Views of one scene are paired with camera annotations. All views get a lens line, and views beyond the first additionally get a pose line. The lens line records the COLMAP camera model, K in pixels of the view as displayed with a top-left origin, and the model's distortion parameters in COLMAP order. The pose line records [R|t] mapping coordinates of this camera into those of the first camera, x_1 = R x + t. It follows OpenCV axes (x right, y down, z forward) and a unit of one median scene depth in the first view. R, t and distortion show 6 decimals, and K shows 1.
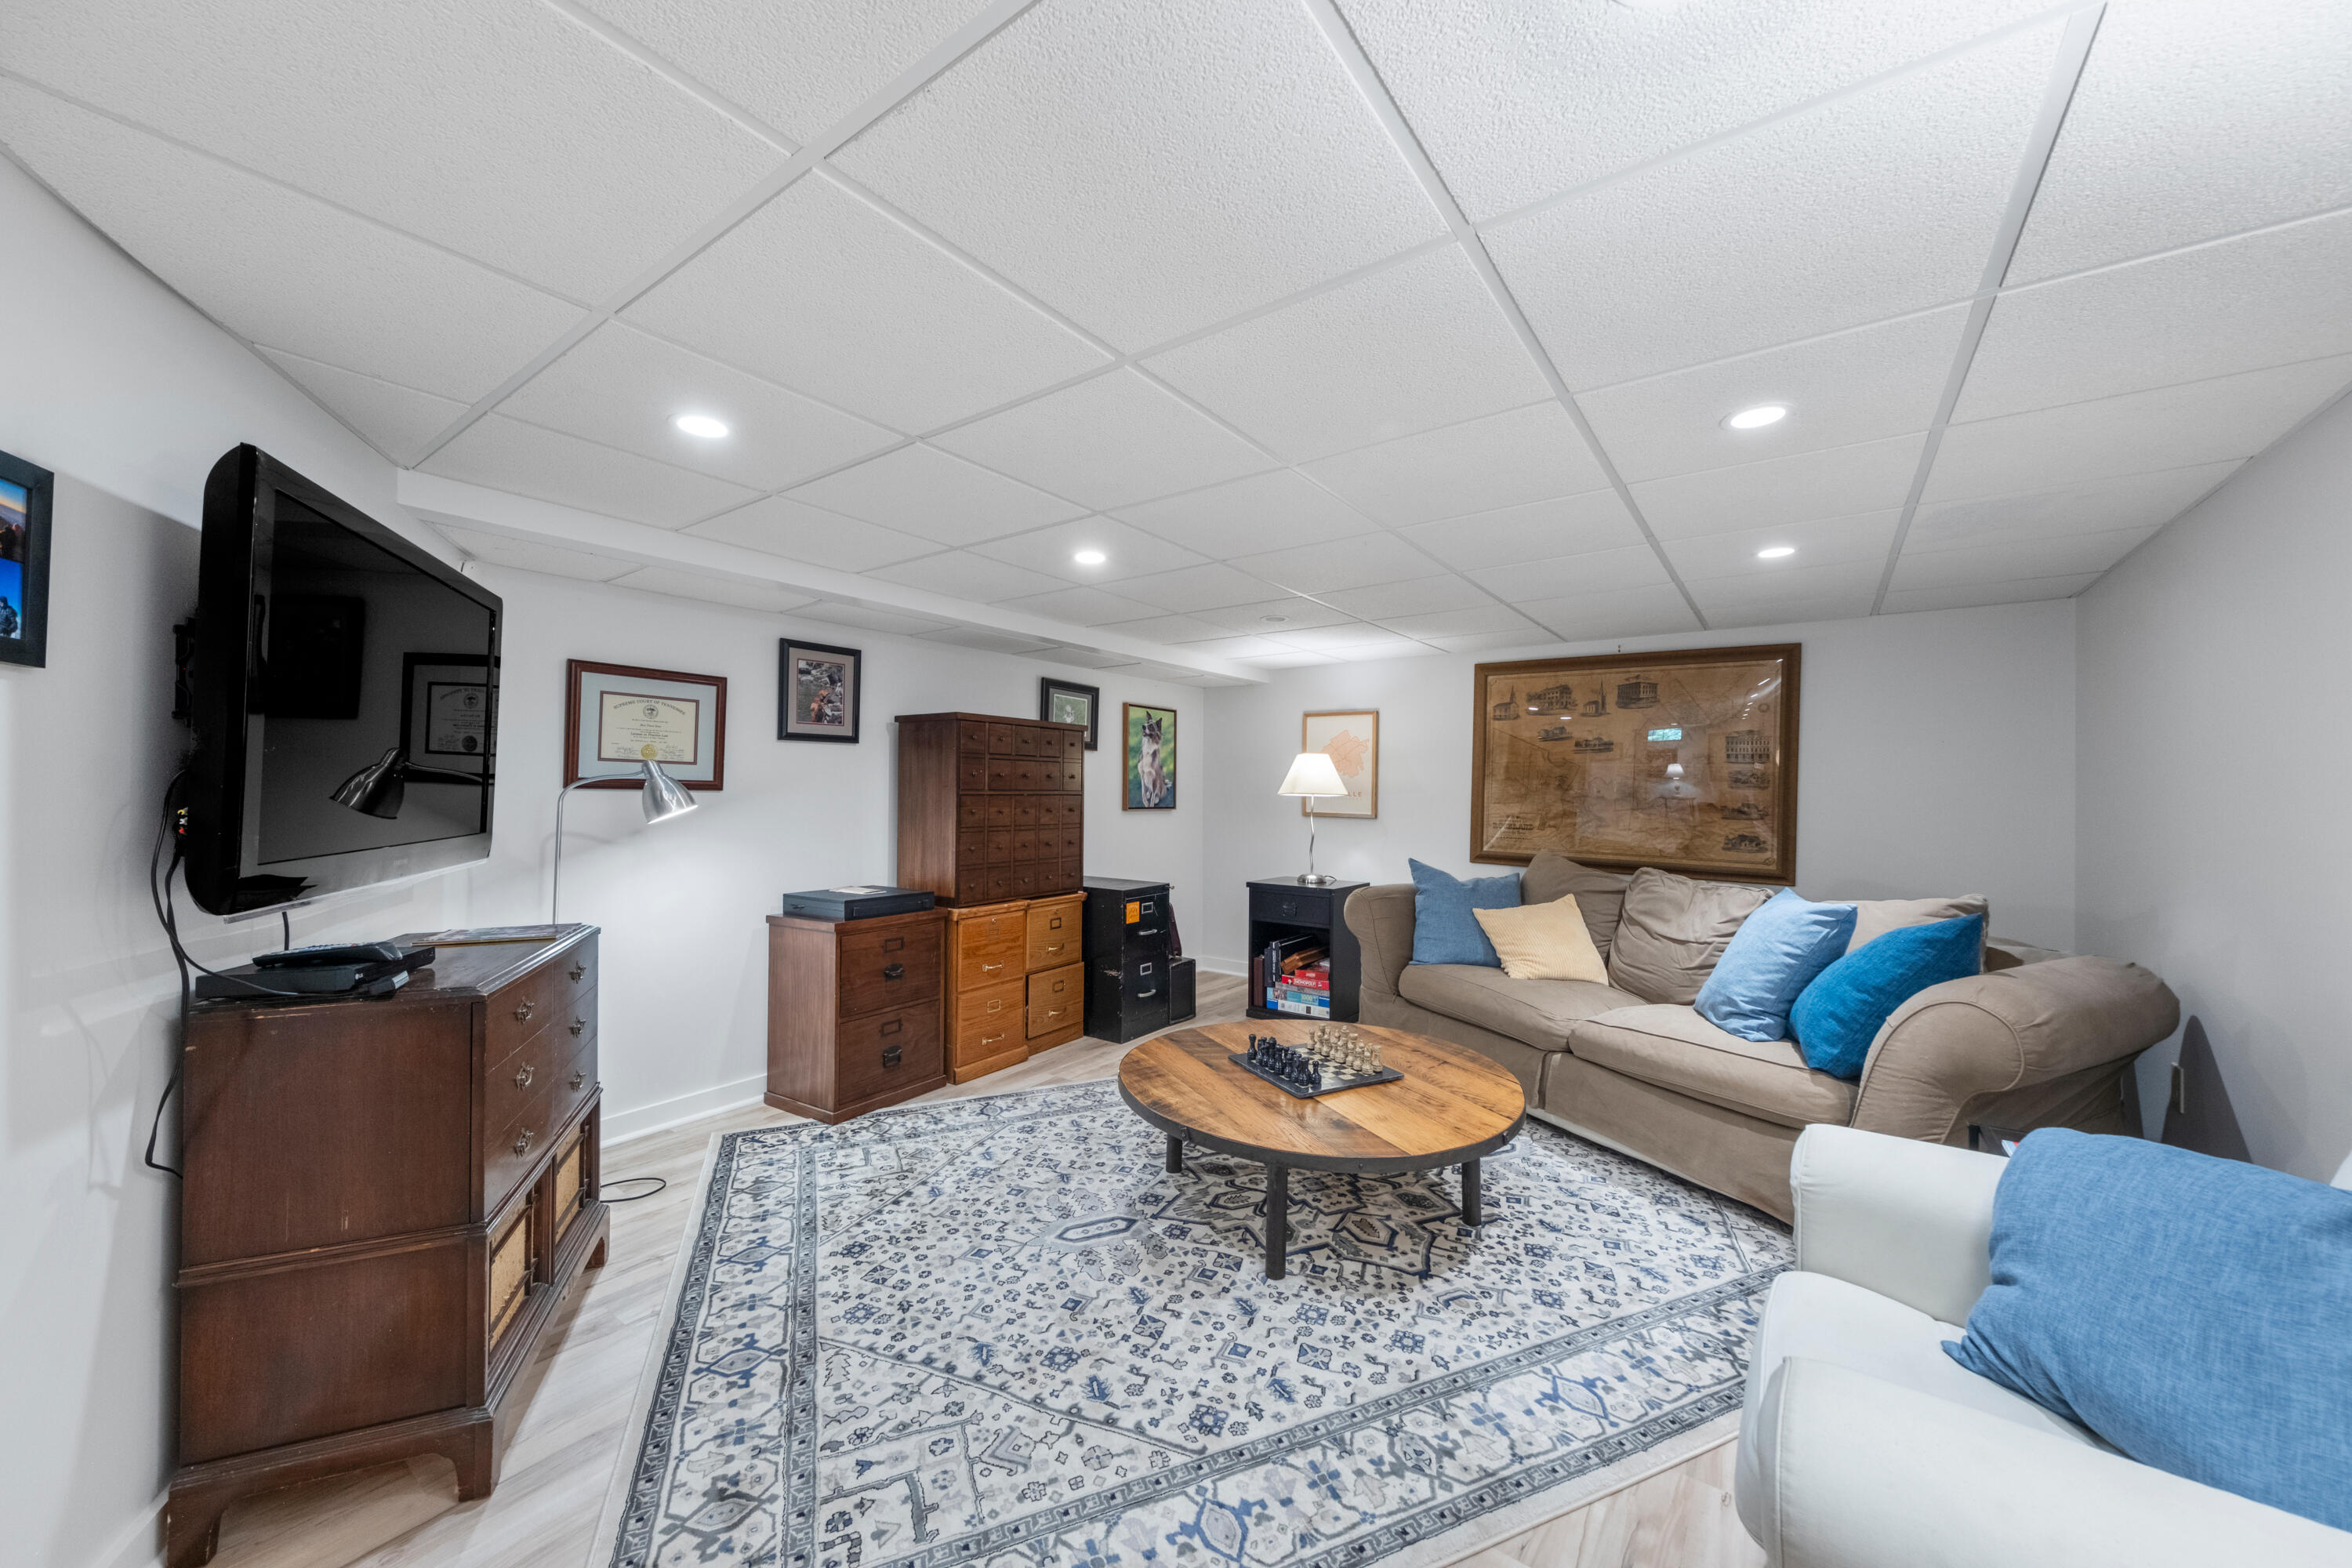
lens RADIAL K [[872.7, 0, 1187.7], [0, 872.7, 783.4], [0, 0, 1]] dist [0.009725, -0.001291]
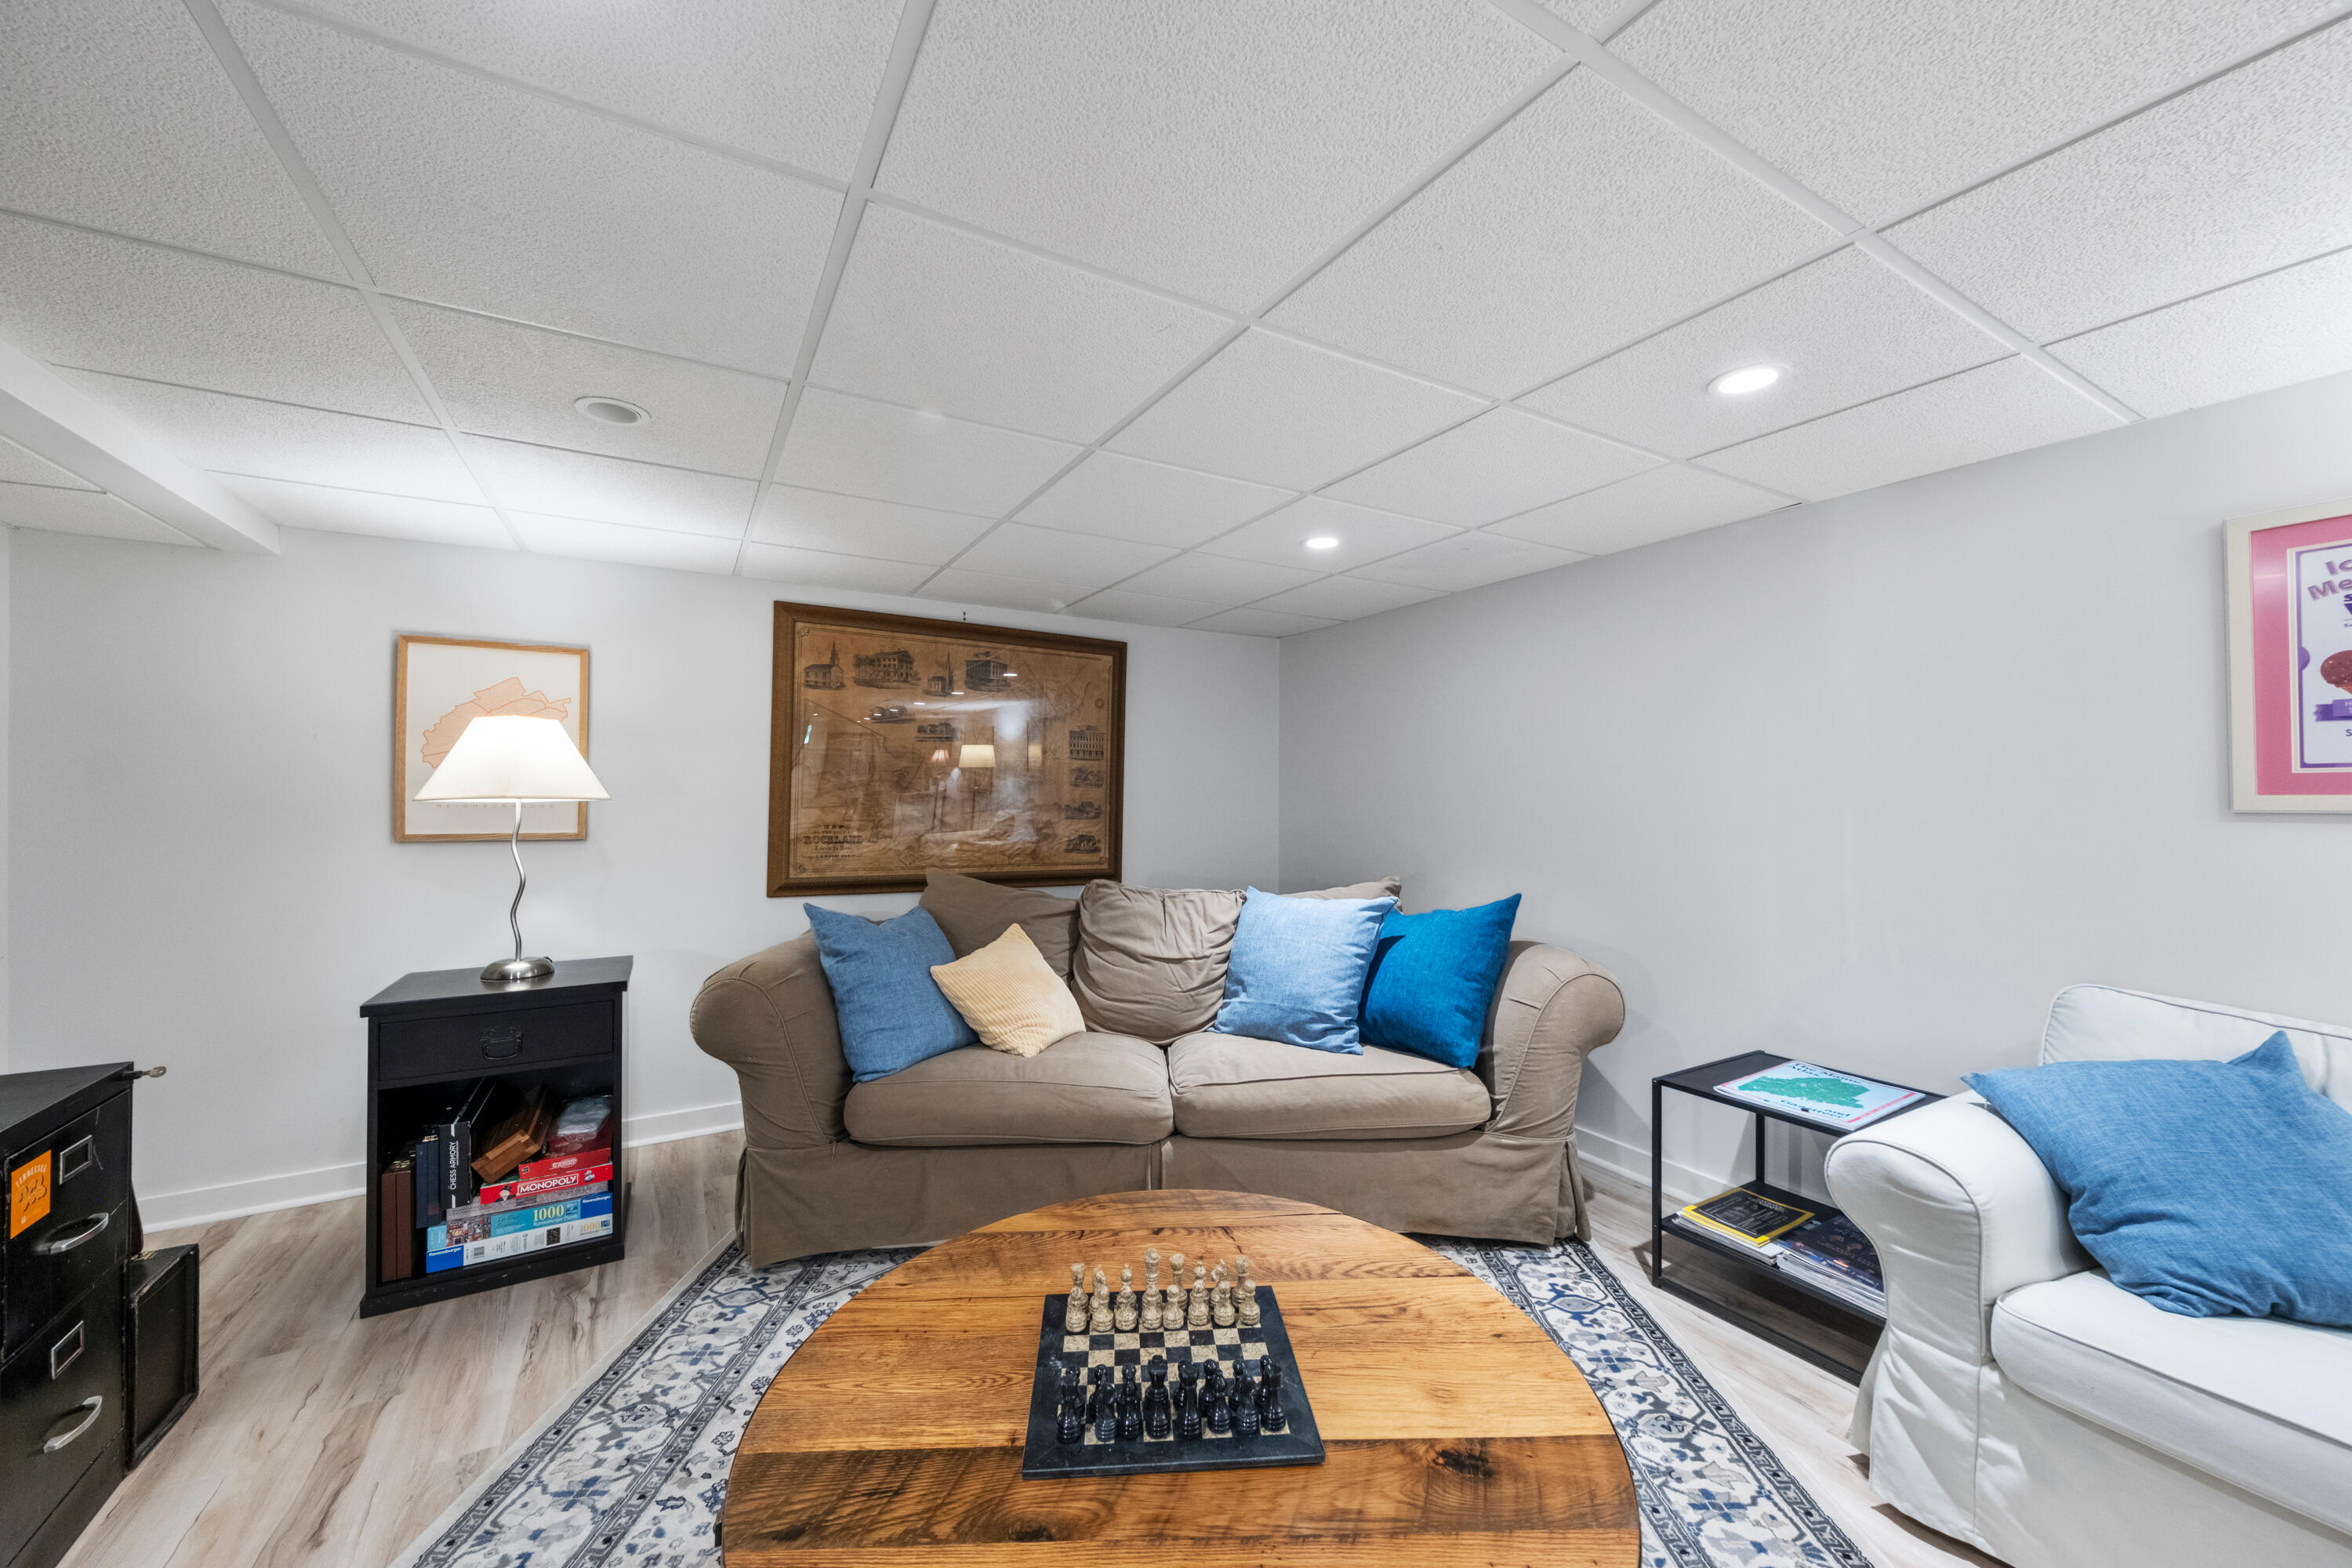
lens RADIAL K [[872.7, 0, 1190.9], [0, 872.7, 784.3], [0, 0, 1]] dist [0.009725, -0.001291]
pose [[0.400339, 0.001271, 0.916366, -0.252856], [-0.005176, 0.999986, 0.000875, 0.003065], [-0.916353, -0.005093, 0.400340, 0.690274]]
